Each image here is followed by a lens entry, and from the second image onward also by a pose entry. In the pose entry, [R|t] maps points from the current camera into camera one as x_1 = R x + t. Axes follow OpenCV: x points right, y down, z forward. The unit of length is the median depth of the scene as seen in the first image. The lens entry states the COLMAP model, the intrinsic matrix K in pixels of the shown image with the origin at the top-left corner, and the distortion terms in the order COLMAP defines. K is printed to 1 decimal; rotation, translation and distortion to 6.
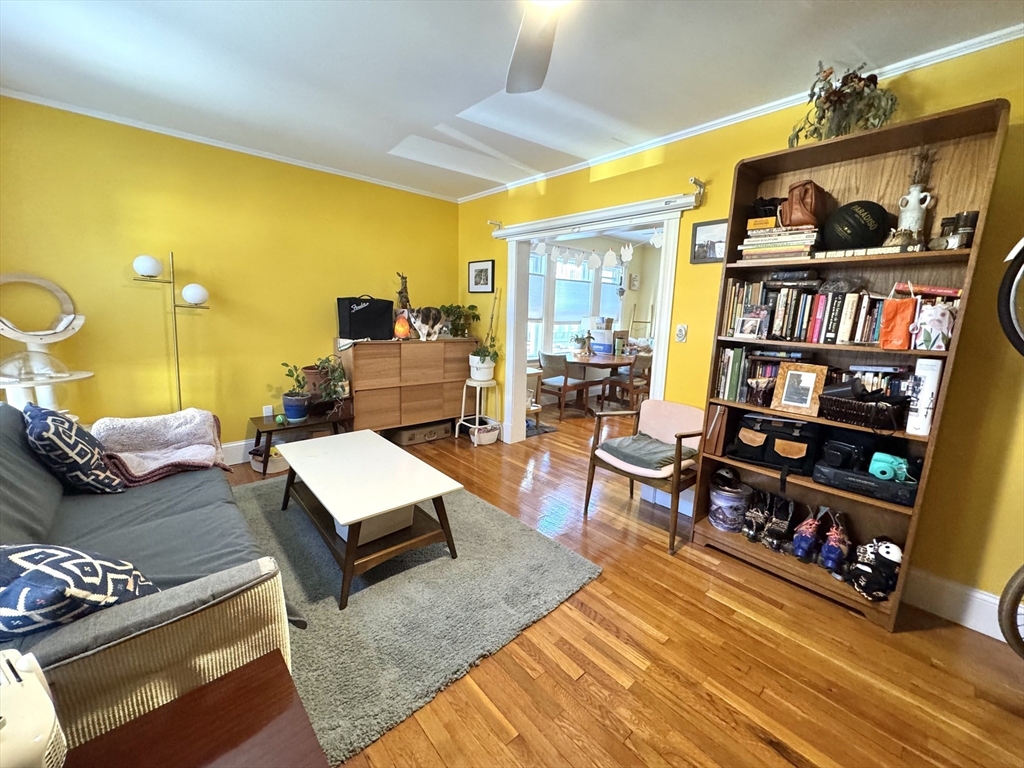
lens RADIAL K [[406.8, 0, 512.0], [0, 406.8, 384.0], [0, 0, 1]] dist [-0.003008, 0.000193]
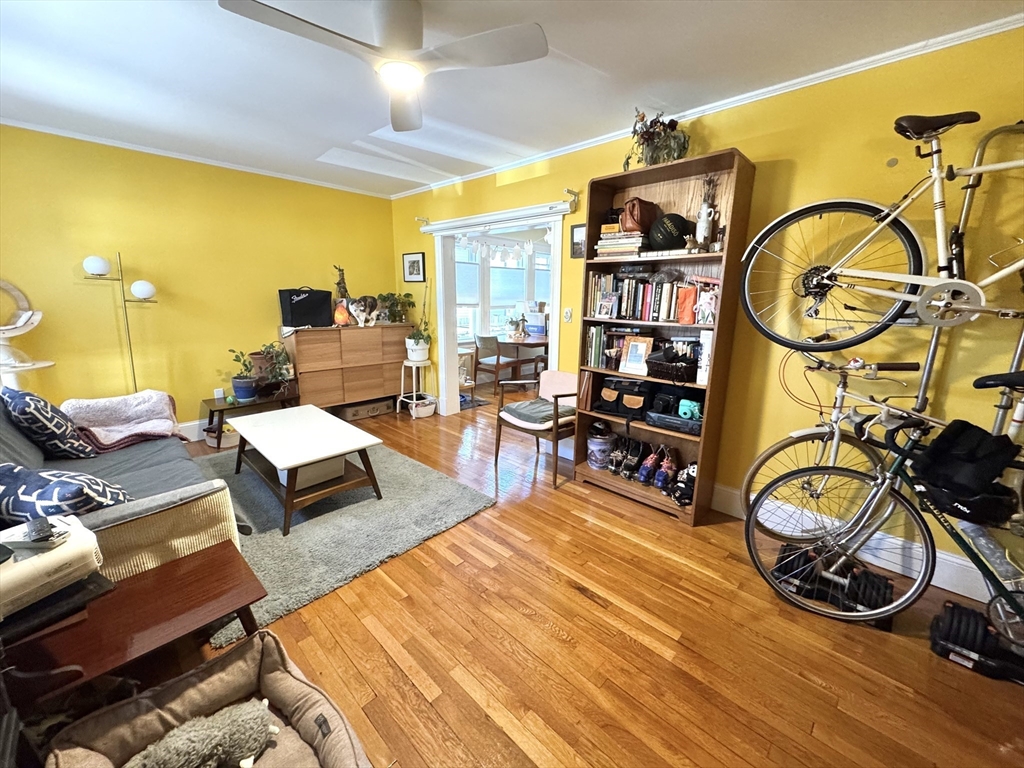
lens RADIAL K [[406.8, 0, 512.0], [0, 406.8, 384.0], [0, 0, 1]] dist [-0.003008, 0.000193]
pose [[0.996304, -0.035777, 0.078089, 0.178031], [0.032646, 0.998625, 0.041016, 0.033236], [-0.079449, -0.038315, 0.996102, -0.268944]]
